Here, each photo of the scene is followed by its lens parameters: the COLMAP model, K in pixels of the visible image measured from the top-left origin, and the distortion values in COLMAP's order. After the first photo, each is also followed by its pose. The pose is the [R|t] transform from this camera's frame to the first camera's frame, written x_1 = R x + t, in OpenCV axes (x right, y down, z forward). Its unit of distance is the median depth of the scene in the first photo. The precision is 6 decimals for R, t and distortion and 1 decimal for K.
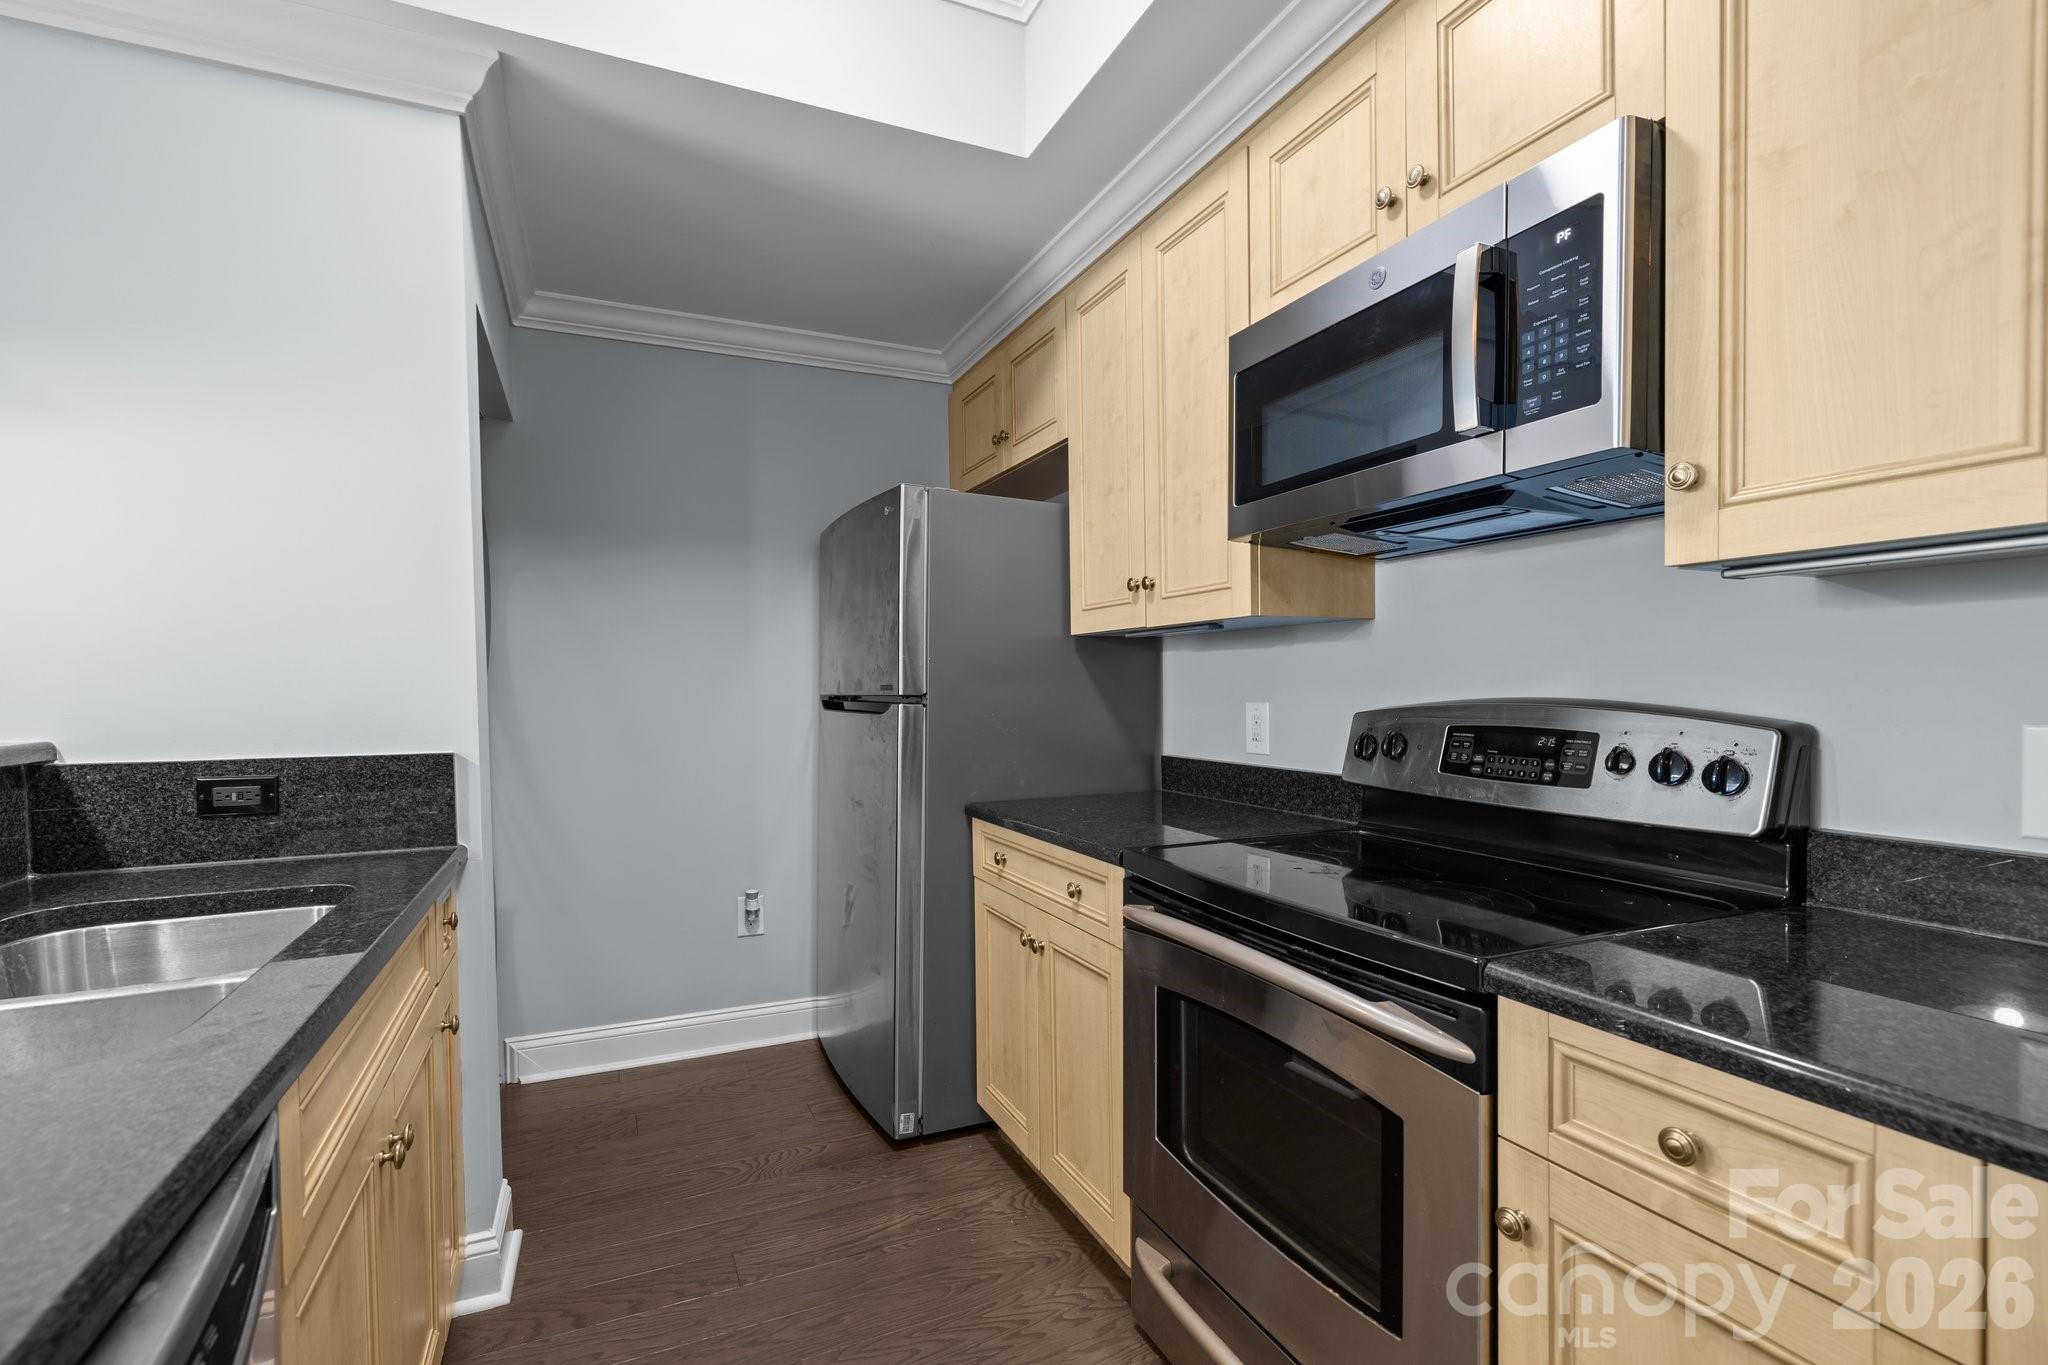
lens RADIAL K [[890.3, 0, 997.7], [0, 890.3, 704.9], [0, 0, 1]] dist [-0.000588, 0.000328]
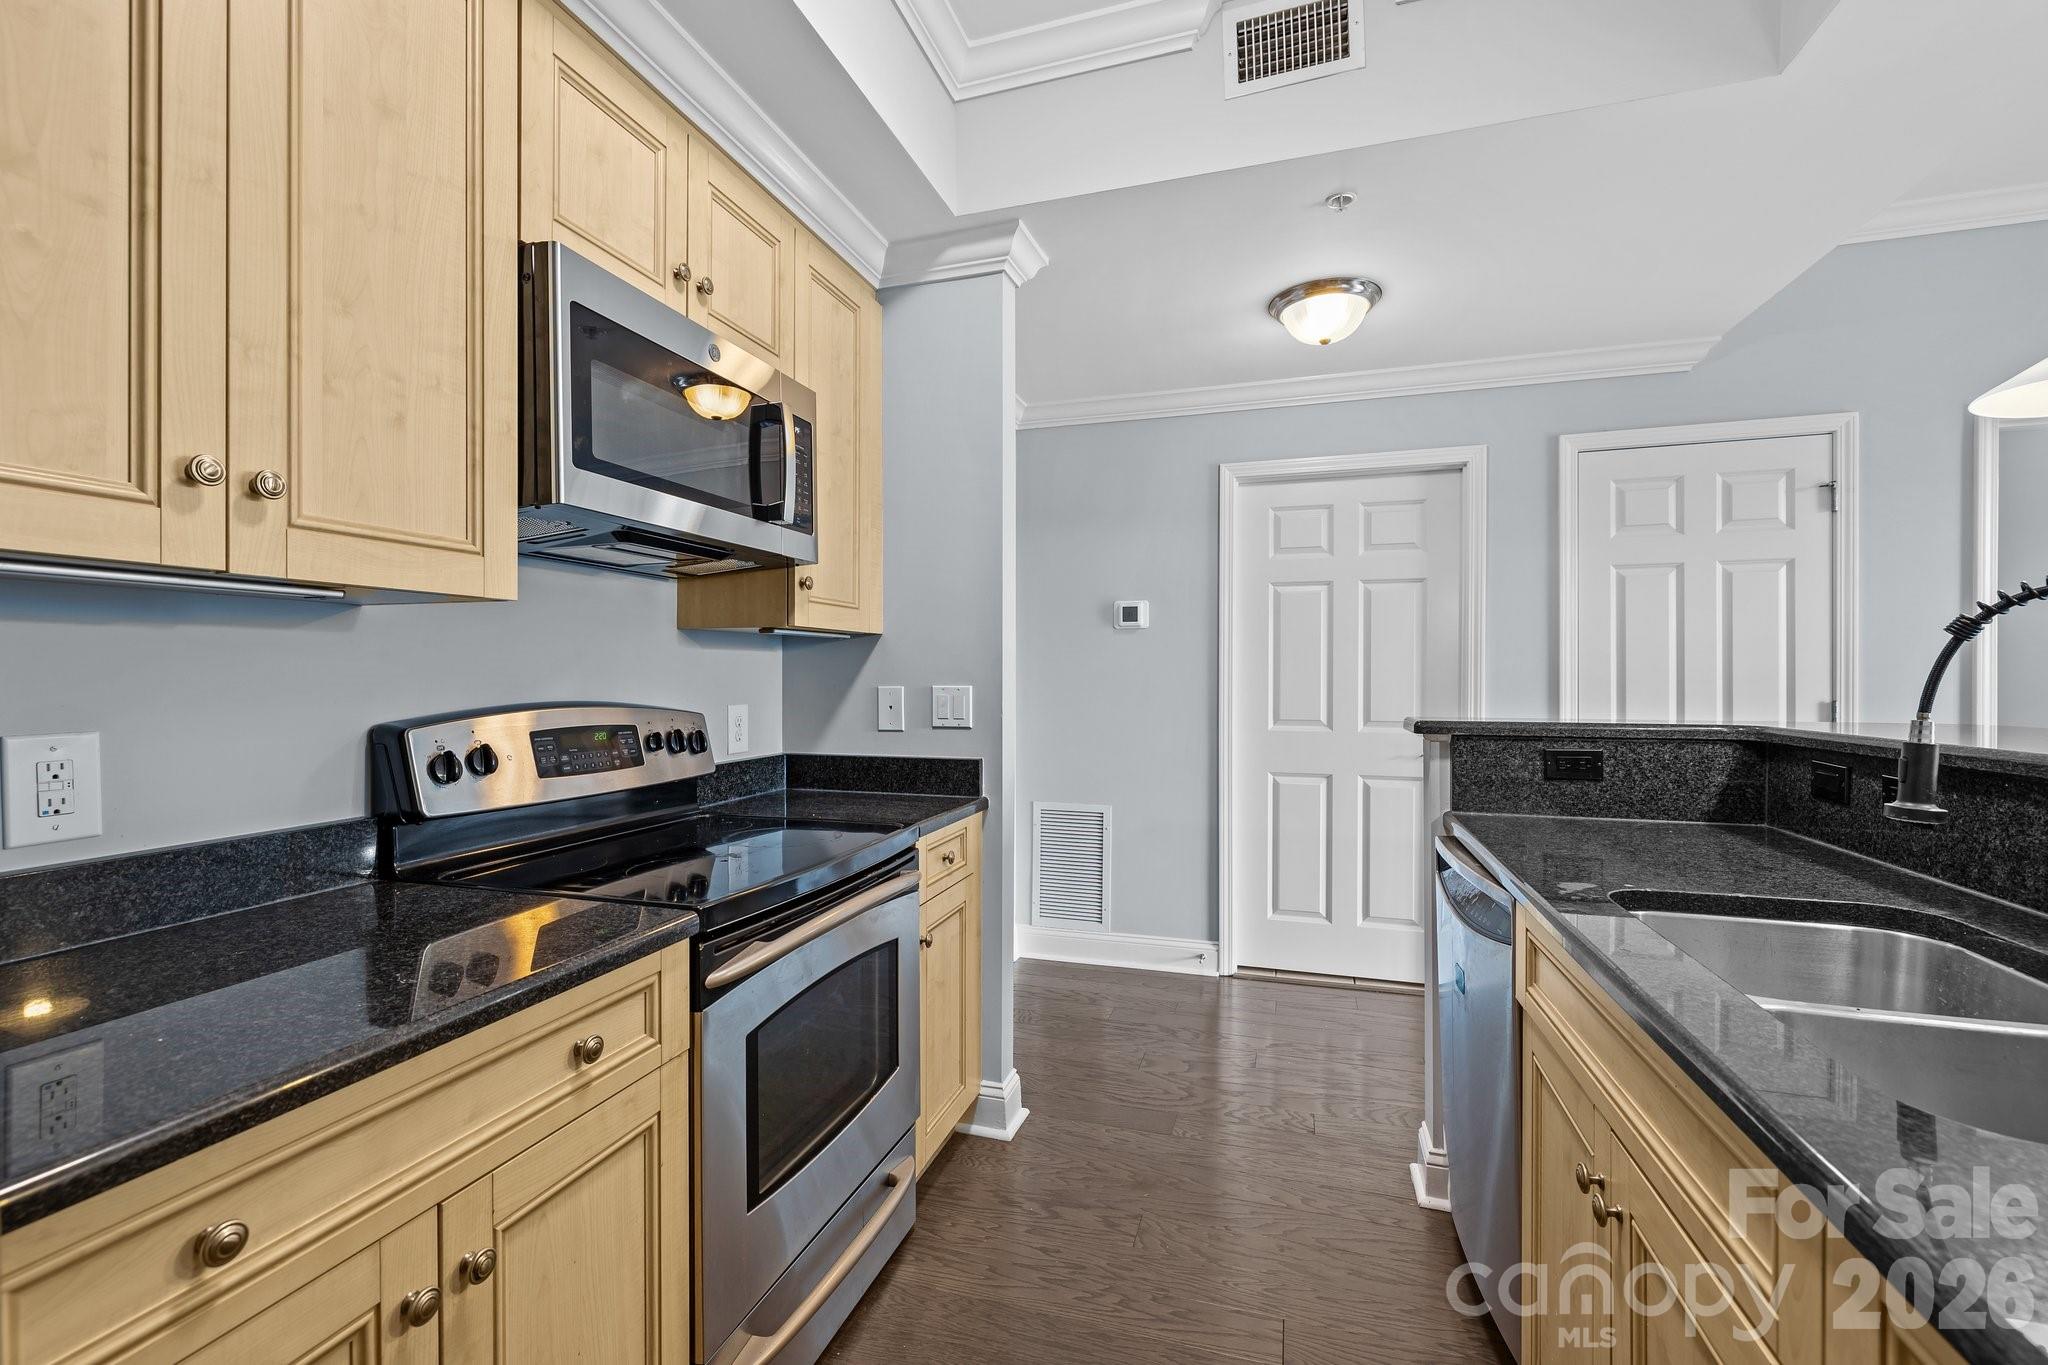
lens RADIAL K [[890.3, 0, 1006.8], [0, 890.3, 682.7], [0, 0, 1]] dist [-0.000588, 0.000328]
pose [[-0.741760, 0.016473, 0.670463, -0.522864], [0.034913, 0.999291, 0.014073, -0.025264], [-0.669756, 0.033846, -0.741809, 1.270573]]
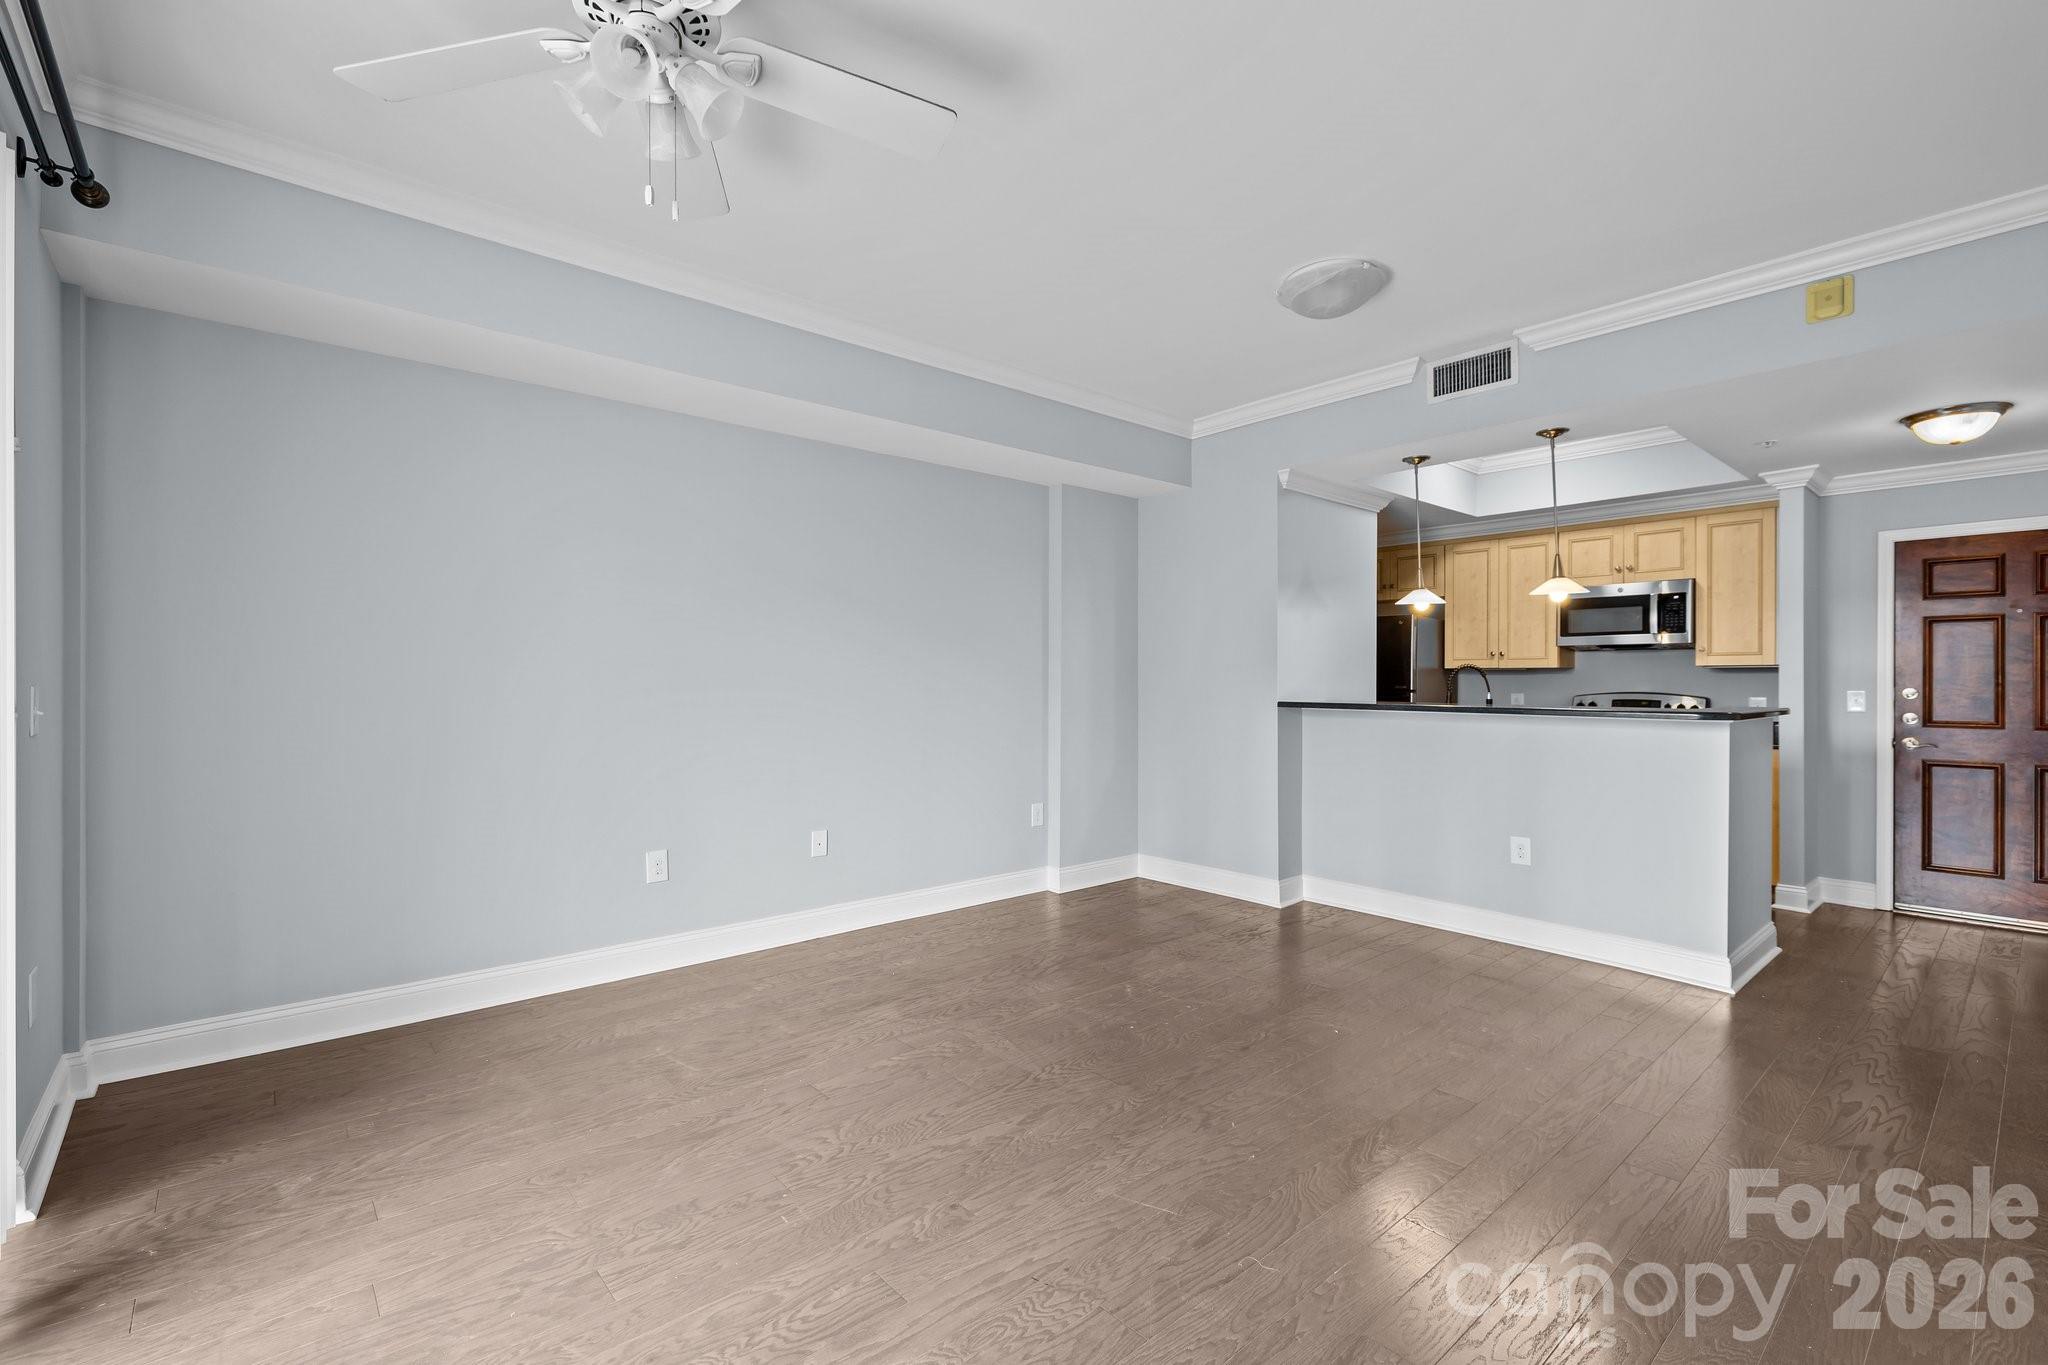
lens RADIAL K [[890.3, 0, 988.3], [0, 890.3, 680.5], [0, 0, 1]] dist [-0.000588, 0.000328]
pose [[0.964255, 0.011903, 0.264710, -2.708557], [-0.005183, 0.999647, -0.026071, 0.049485], [-0.264926, 0.023767, 0.963976, -1.704167]]
